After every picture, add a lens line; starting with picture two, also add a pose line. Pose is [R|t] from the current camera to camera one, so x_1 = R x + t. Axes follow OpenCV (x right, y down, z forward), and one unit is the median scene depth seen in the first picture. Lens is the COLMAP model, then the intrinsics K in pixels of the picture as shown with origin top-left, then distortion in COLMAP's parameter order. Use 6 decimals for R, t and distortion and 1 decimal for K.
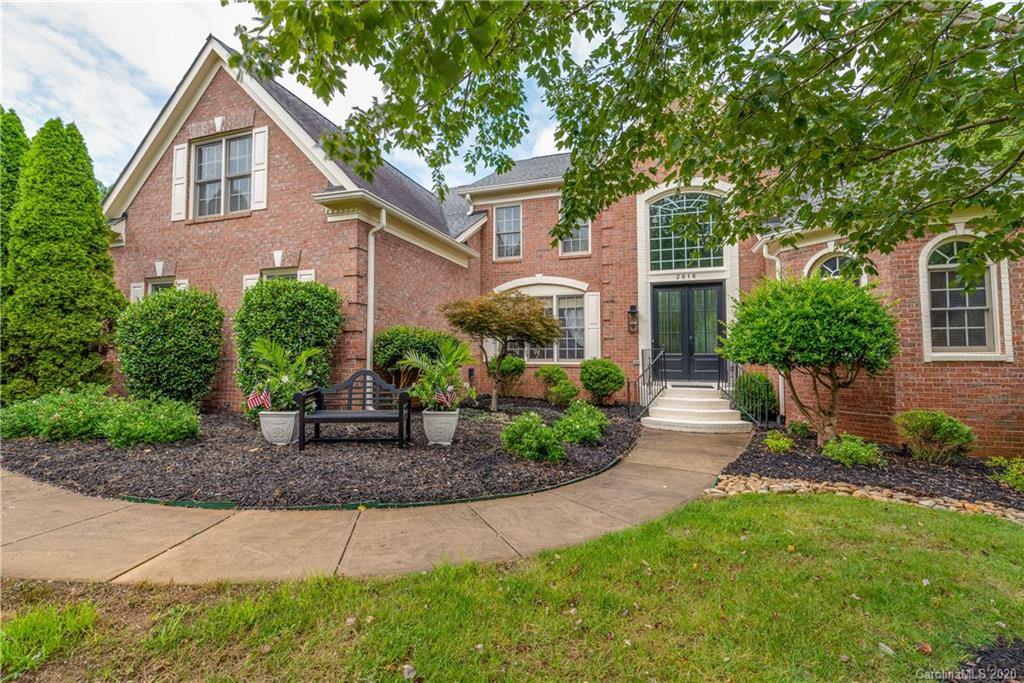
lens RADIAL K [[428.0, 0, 512.0], [0, 428.0, 341.5], [0, 0, 1]] dist [-0.001826, -0.000400]
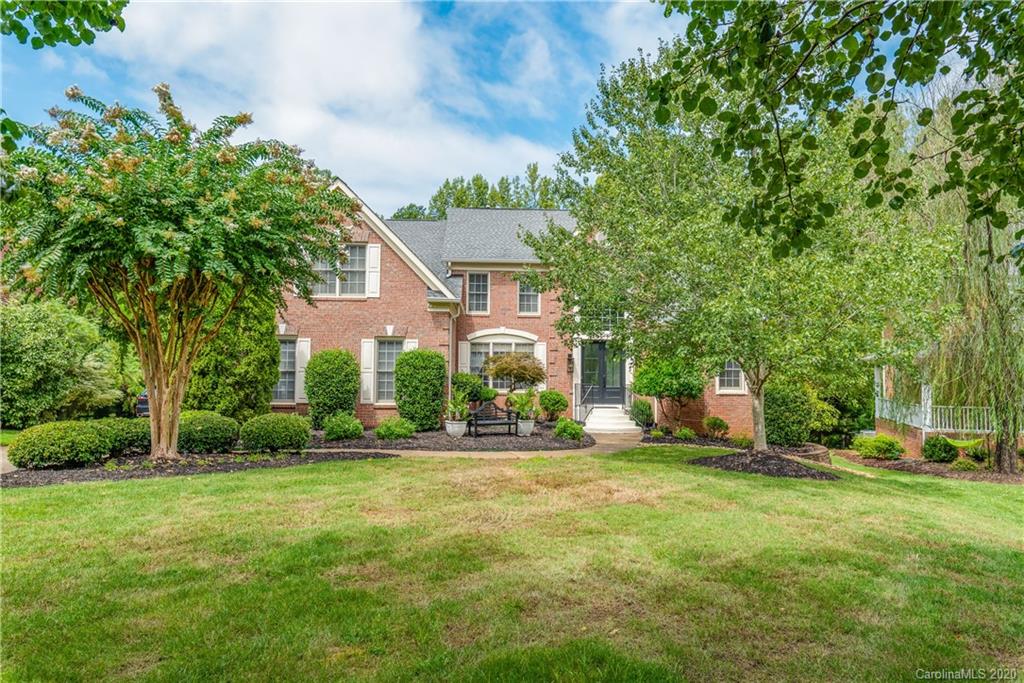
lens RADIAL K [[613.1, 0, 512.0], [0, 613.1, 341.5], [0, 0, 1]] dist [-0.001533, 0.000075]
pose [[0.933584, 0.025225, 0.357470, -0.877221], [-0.022384, 0.999676, -0.012083, -0.126907], [-0.357660, 0.003279, 0.933846, -1.209368]]
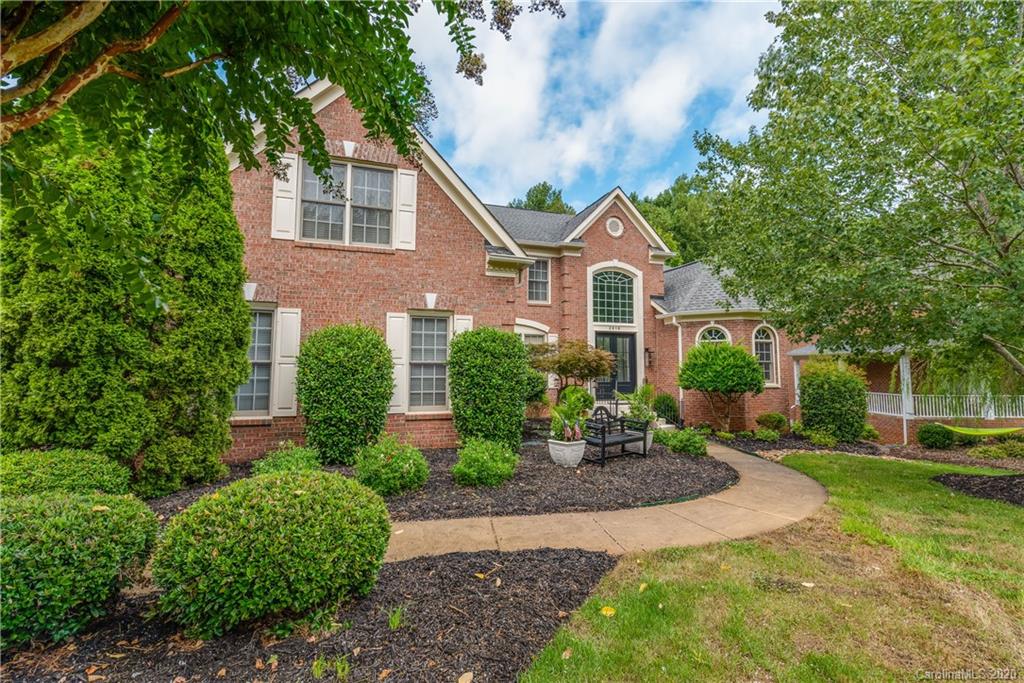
lens RADIAL K [[428.0, 0, 512.0], [0, 428.0, 341.5], [0, 0, 1]] dist [-0.001826, -0.000400]
pose [[0.809508, 0.041508, 0.585640, -0.934964], [-0.023481, 0.998989, -0.038348, -0.054552], [-0.586639, 0.017292, 0.809664, 0.029637]]
